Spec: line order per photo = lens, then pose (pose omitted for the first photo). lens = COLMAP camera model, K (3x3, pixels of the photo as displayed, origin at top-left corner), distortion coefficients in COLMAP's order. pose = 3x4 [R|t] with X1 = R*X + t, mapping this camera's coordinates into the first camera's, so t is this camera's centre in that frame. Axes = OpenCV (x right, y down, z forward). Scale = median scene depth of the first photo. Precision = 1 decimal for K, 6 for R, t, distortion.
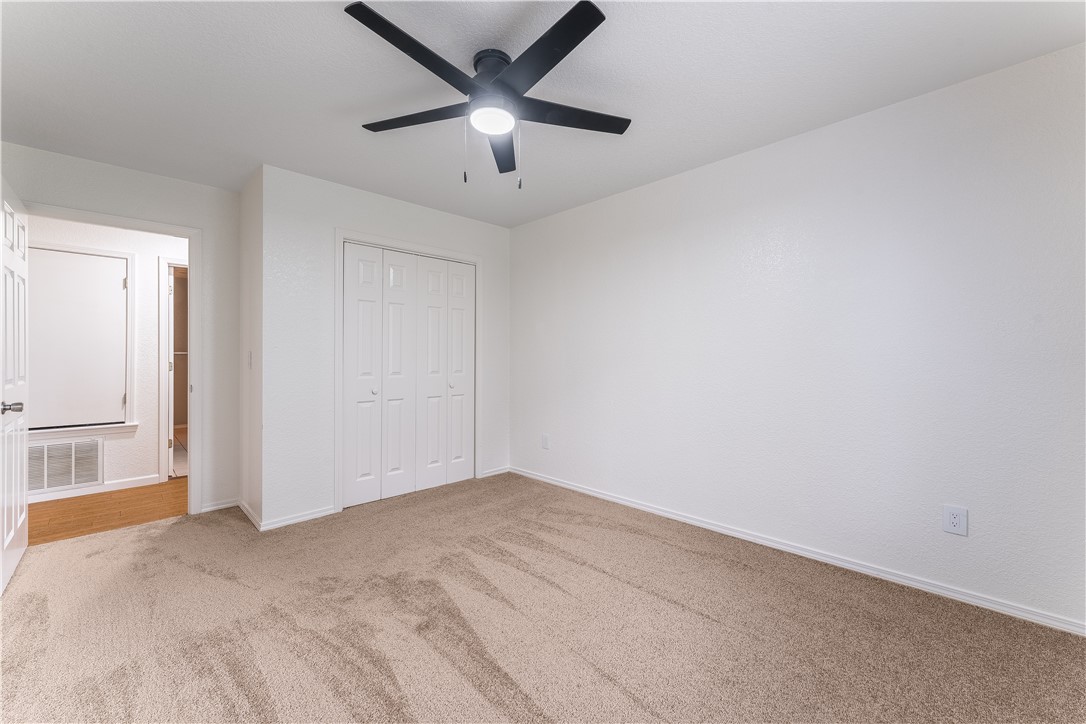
lens RADIAL K [[444.1, 0, 548.6], [0, 444.1, 363.0], [0, 0, 1]] dist [0.001385, 0.000008]
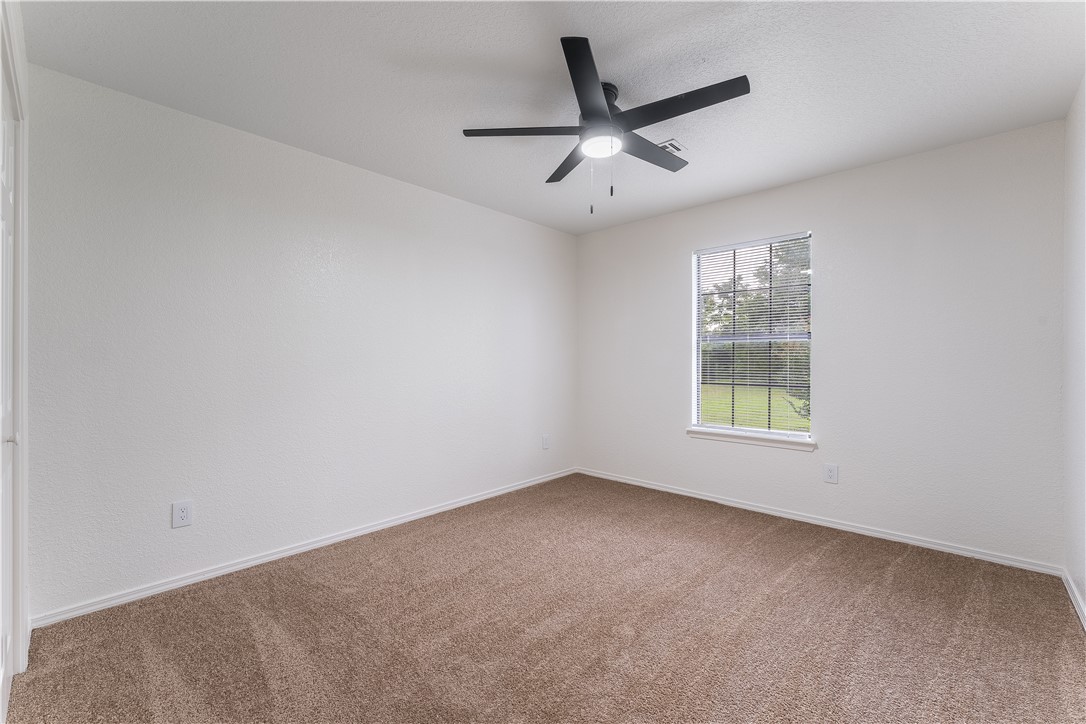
lens RADIAL K [[445.1, 0, 543.0], [0, 445.1, 362.0], [0, 0, 1]] dist [-0.000323, -0.000049]
pose [[-0.040241, -0.001640, 0.999189, -0.720471], [0.011119, 0.999936, 0.002089, -0.011406], [-0.999128, 0.011194, -0.040220, 0.703471]]
